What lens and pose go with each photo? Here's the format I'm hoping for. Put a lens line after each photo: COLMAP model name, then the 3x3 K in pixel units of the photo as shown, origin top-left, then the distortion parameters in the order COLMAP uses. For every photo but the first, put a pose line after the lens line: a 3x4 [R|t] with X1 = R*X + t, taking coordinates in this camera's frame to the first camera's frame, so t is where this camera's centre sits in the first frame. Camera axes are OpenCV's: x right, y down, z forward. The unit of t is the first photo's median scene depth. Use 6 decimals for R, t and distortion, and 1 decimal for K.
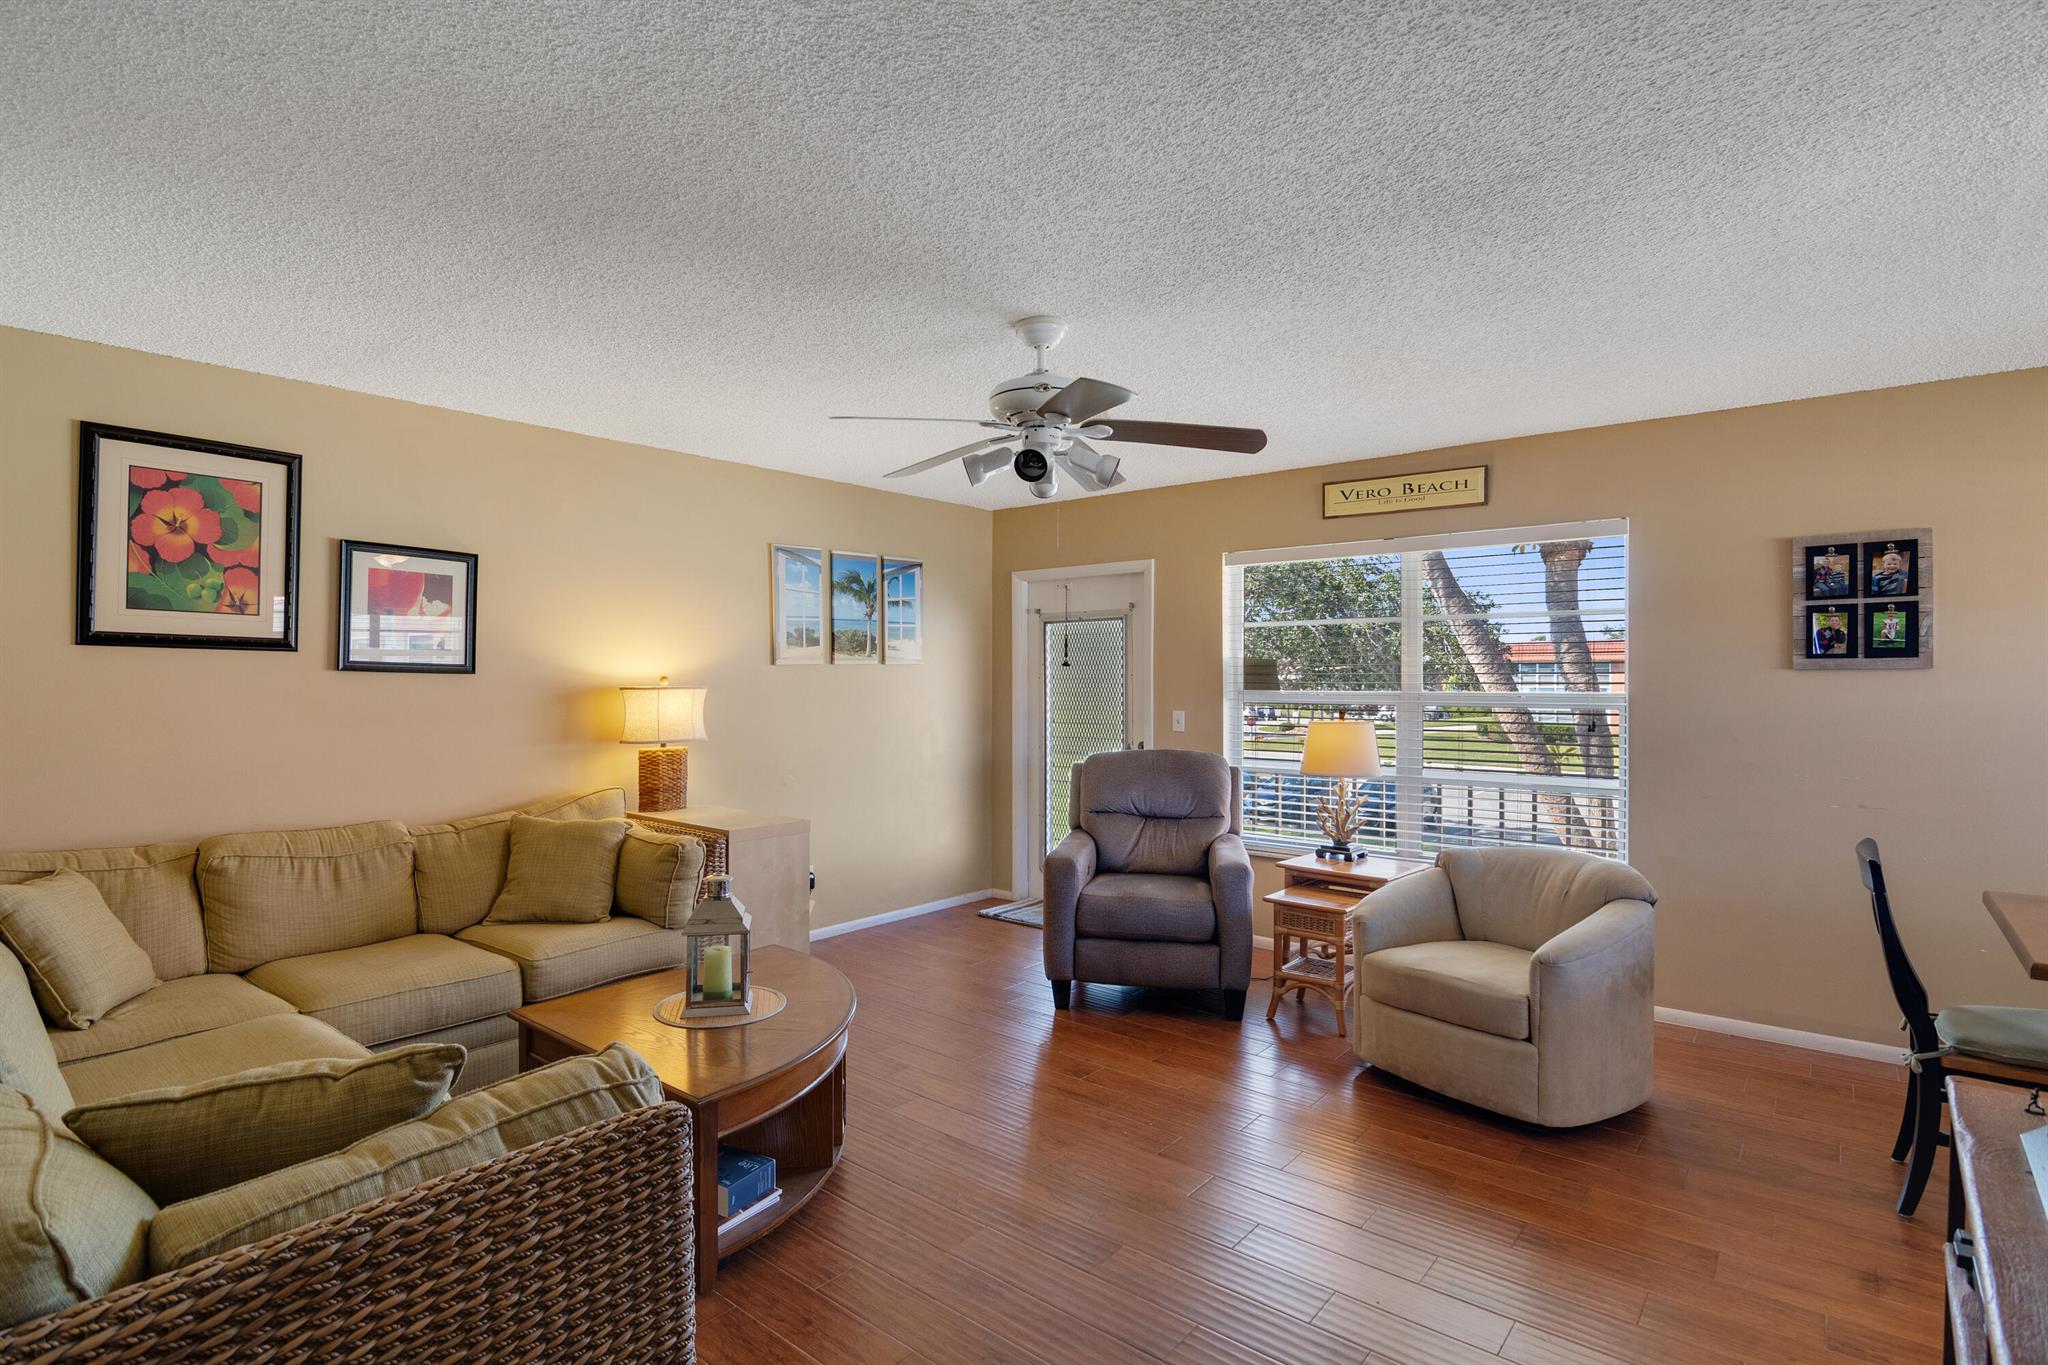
lens RADIAL K [[993.5, 0, 1000.2], [0, 993.5, 686.0], [0, 0, 1]] dist [-0.010465, -0.006125]
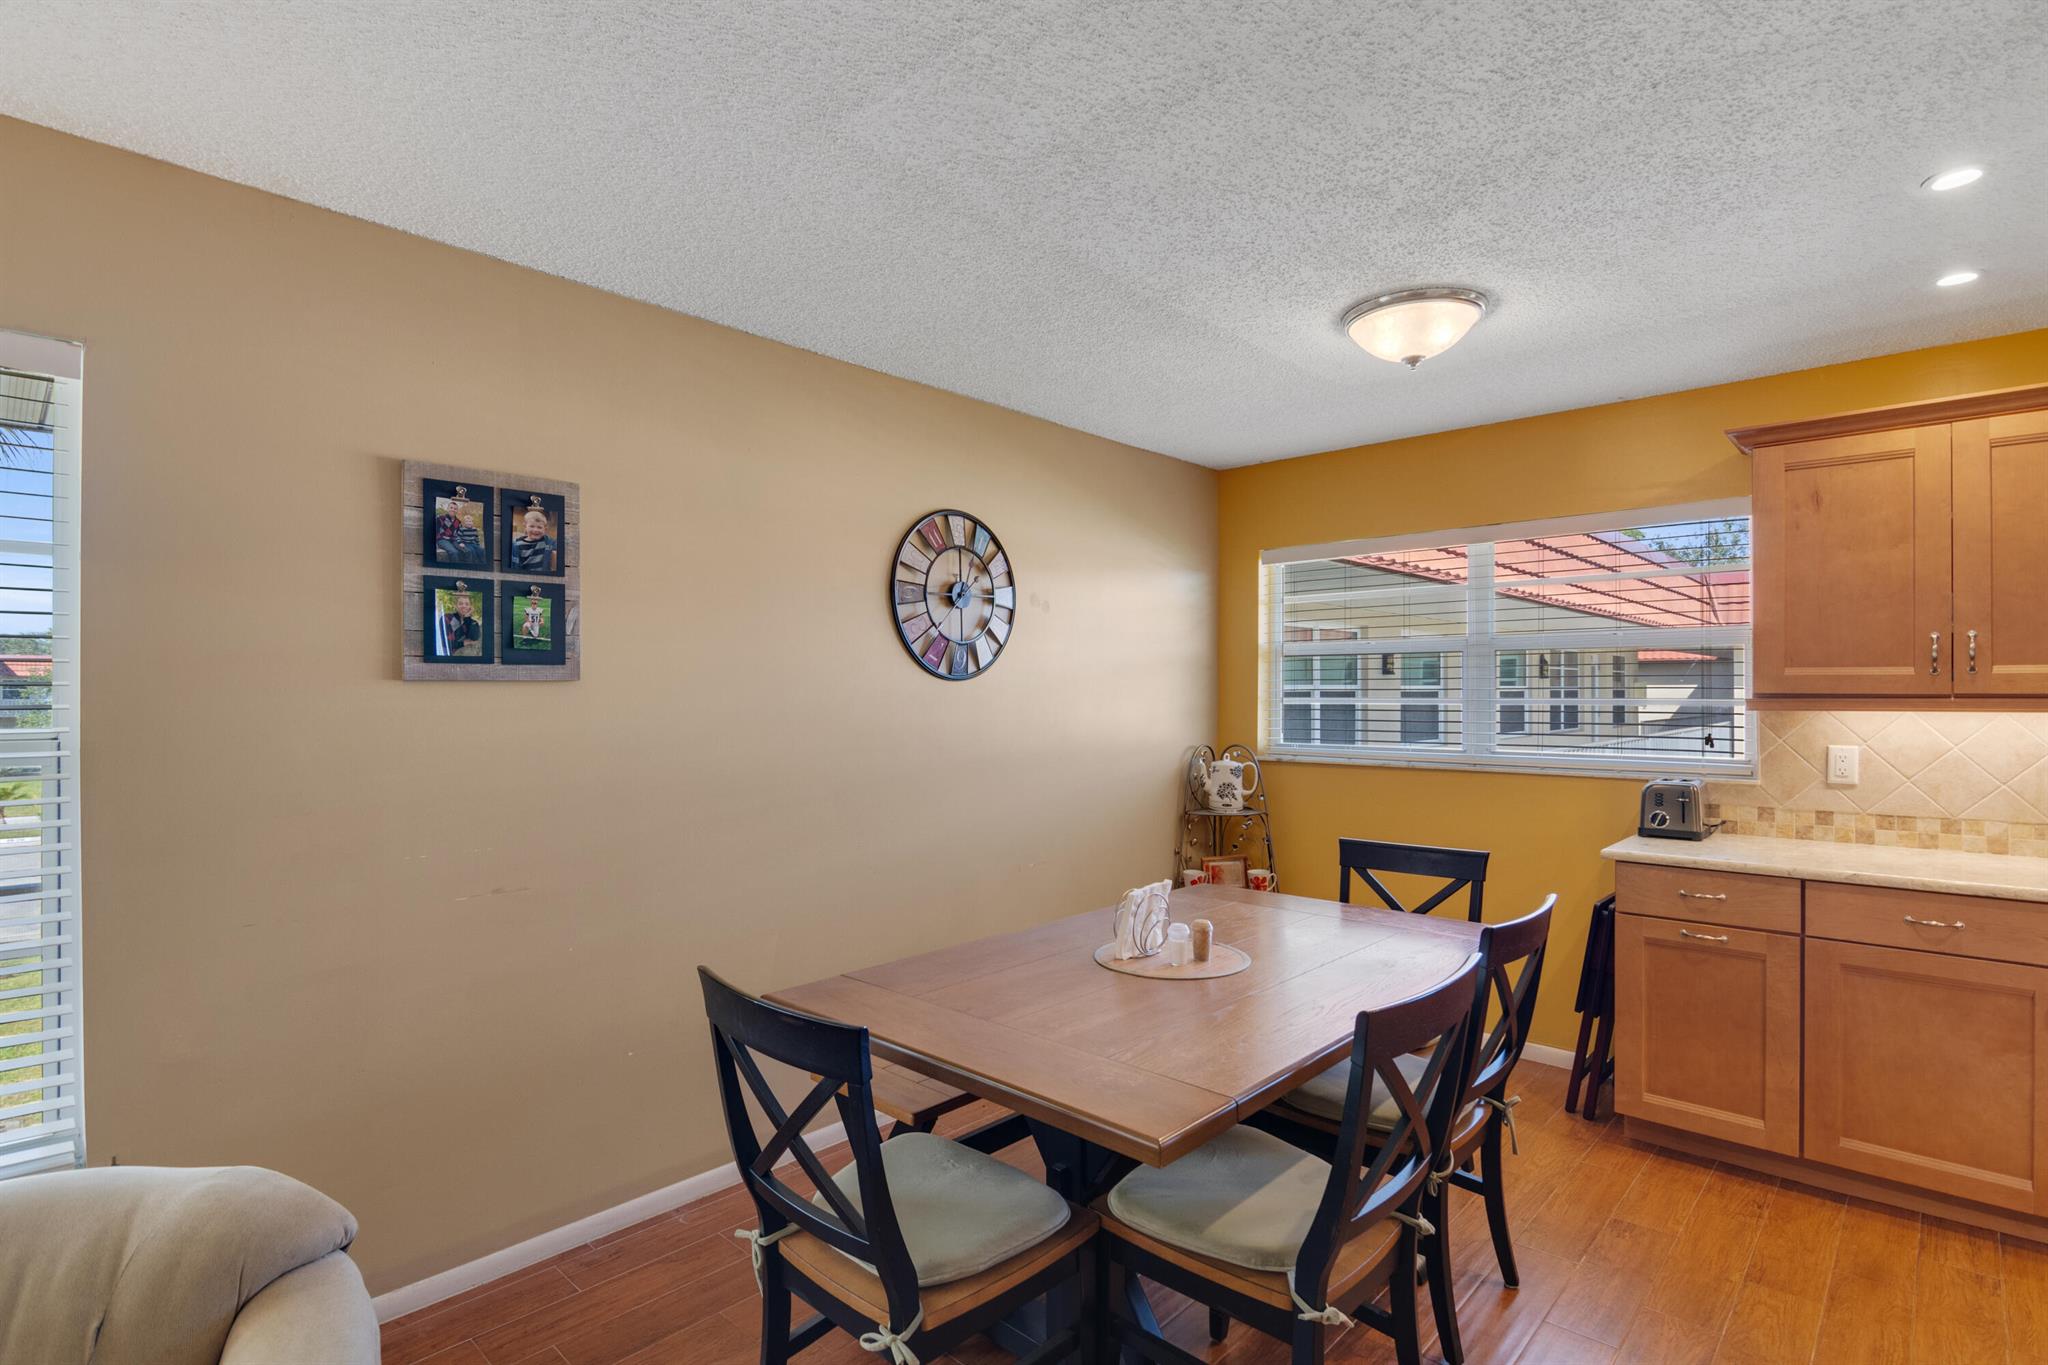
lens RADIAL K [[993.5, 0, 1000.2], [0, 993.5, 686.0], [0, 0, 1]] dist [-0.010465, -0.006125]
pose [[0.067326, 0.007150, 0.997705, 0.238285], [0.010864, 0.999910, -0.007899, -0.004915], [-0.997672, 0.011371, 0.067242, 0.611274]]
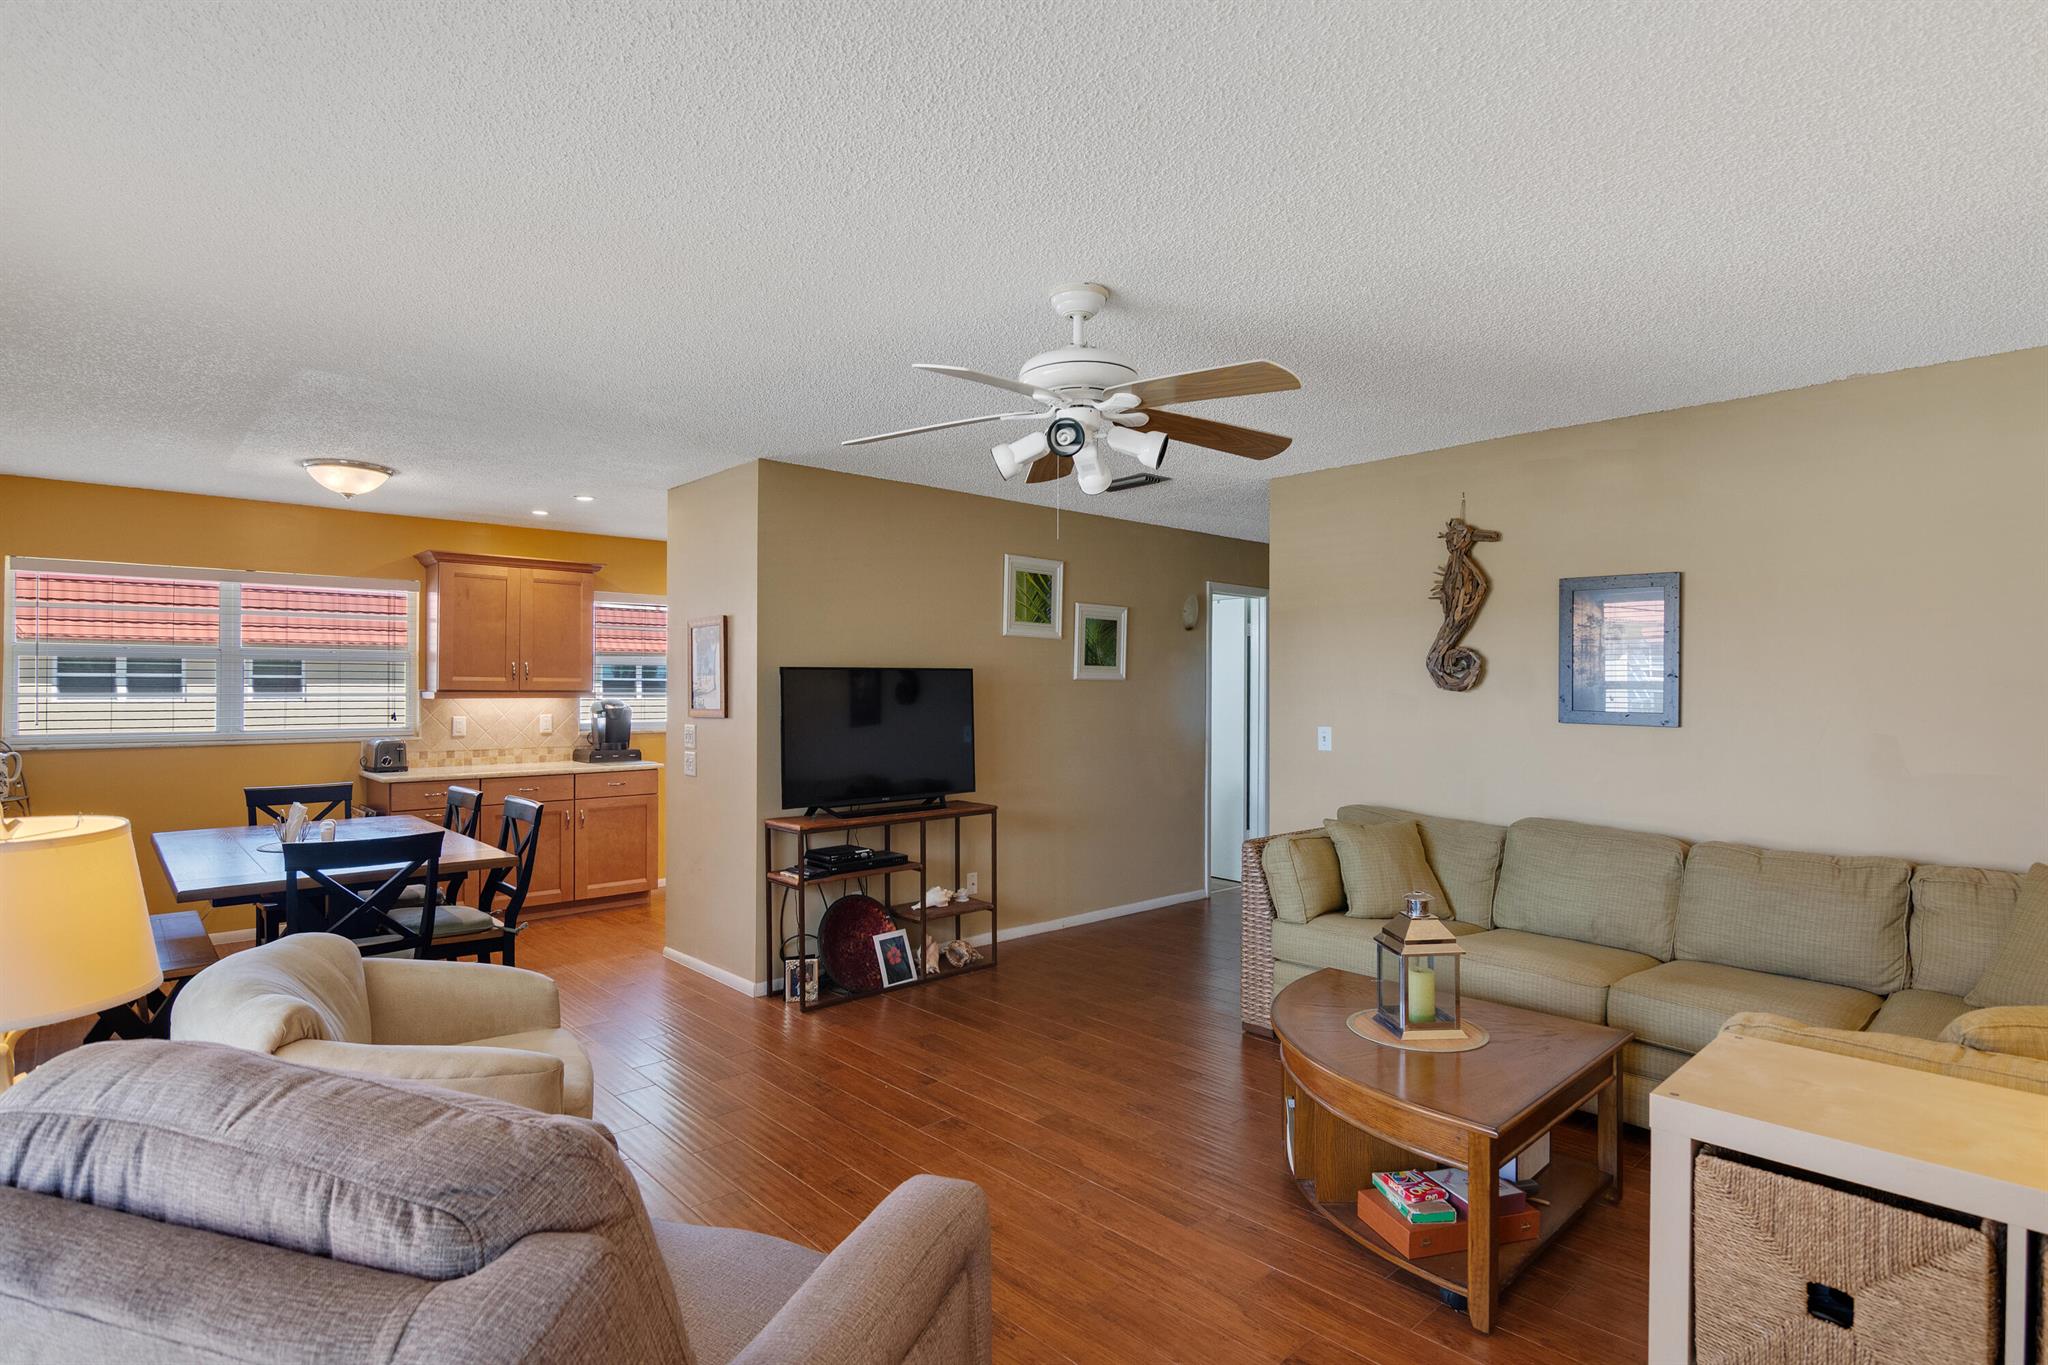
lens RADIAL K [[1051.2, 0, 1000.7], [0, 1051.2, 689.7], [0, 0, 1]] dist [-0.012007, -0.000025]
pose [[-0.990003, -0.001523, 0.141036, -0.022168], [-0.000191, 0.999955, 0.009460, -0.014303], [-0.141045, 0.009339, -0.989959, 1.565013]]
